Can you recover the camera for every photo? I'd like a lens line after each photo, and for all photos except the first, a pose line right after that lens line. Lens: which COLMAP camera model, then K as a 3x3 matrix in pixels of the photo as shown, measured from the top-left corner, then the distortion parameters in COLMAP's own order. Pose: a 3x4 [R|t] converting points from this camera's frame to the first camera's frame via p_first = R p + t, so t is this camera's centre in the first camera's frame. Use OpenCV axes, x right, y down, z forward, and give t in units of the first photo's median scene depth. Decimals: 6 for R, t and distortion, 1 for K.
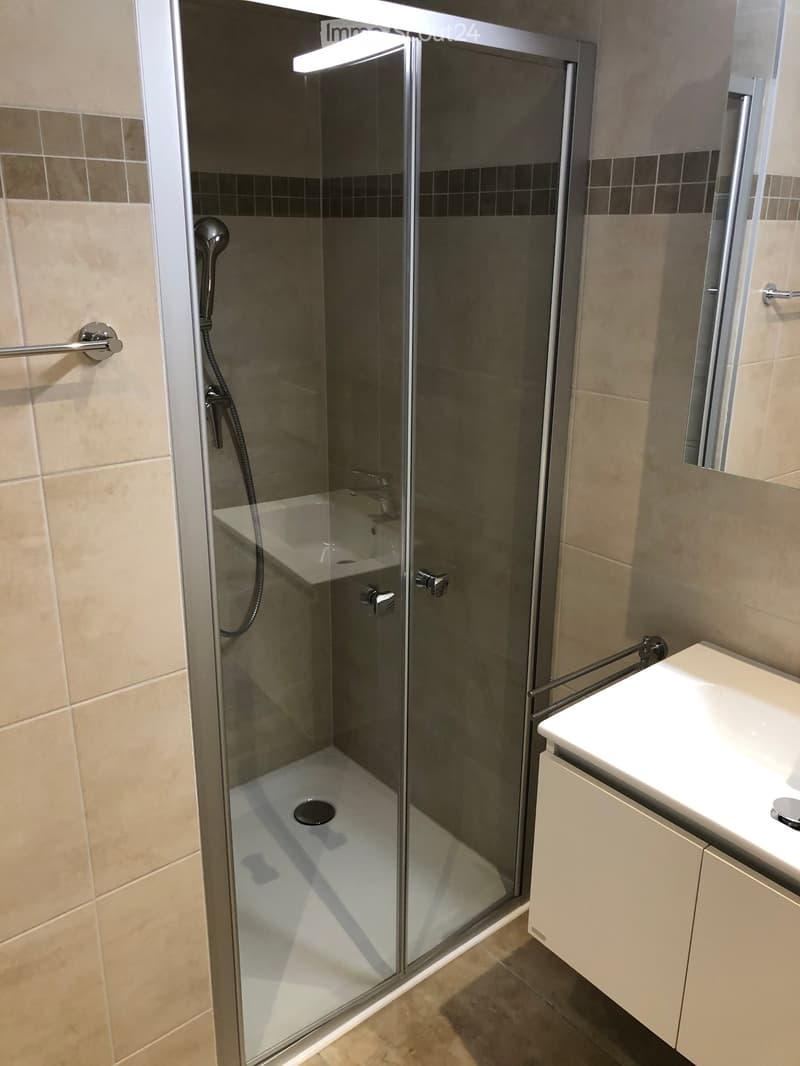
lens RADIAL K [[885.7, 0, 398.9], [0, 885.7, 528.0], [0, 0, 1]] dist [0.069000, -0.006379]
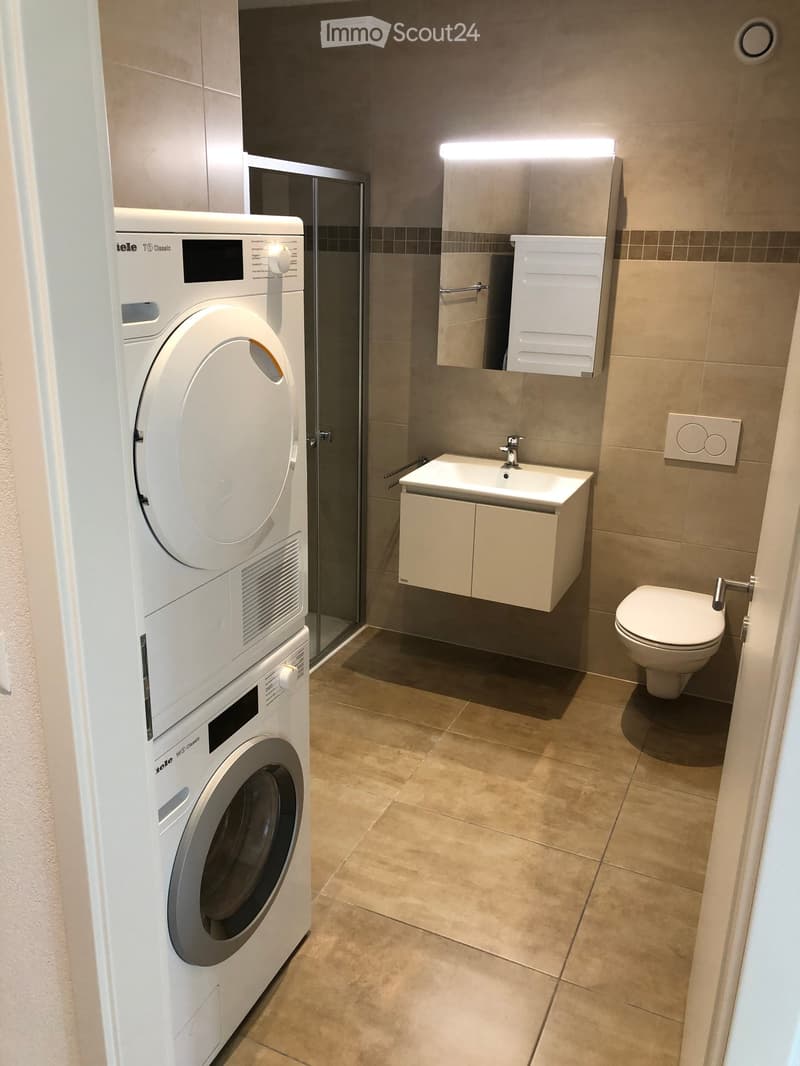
lens RADIAL K [[885.7, 0, 398.2], [0, 885.7, 535.2], [0, 0, 1]] dist [0.069000, -0.006379]
pose [[0.905656, -0.126733, 0.404631, -0.664838], [0.126807, 0.991567, 0.026742, 0.255650], [-0.404607, 0.027091, 0.914089, -0.909857]]
